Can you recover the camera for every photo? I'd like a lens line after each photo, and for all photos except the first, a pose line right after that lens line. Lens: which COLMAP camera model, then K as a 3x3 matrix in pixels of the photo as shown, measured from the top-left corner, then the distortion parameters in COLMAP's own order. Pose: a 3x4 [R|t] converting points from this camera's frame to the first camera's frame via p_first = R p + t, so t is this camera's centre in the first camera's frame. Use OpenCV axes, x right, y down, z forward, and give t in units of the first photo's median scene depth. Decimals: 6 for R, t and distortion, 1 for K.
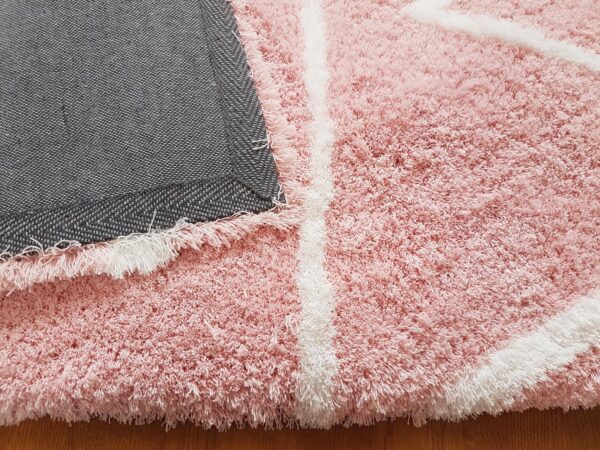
lens RADIAL K [[518.1, 0, 335.2], [0, 518.1, 224.9], [0, 0, 1]] dist [-0.070072, -0.019110]
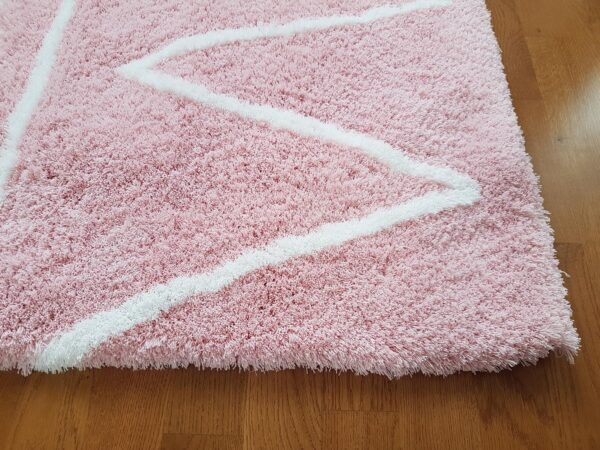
lens RADIAL K [[518.1, 0, 335.2], [0, 518.1, 224.9], [0, 0, 1]] dist [-0.070072, -0.019110]
pose [[0.998441, 0.030837, 0.046521, 0.873013], [-0.026137, 0.994799, -0.098451, 0.108962], [-0.049315, 0.097082, 0.994054, -0.348665]]
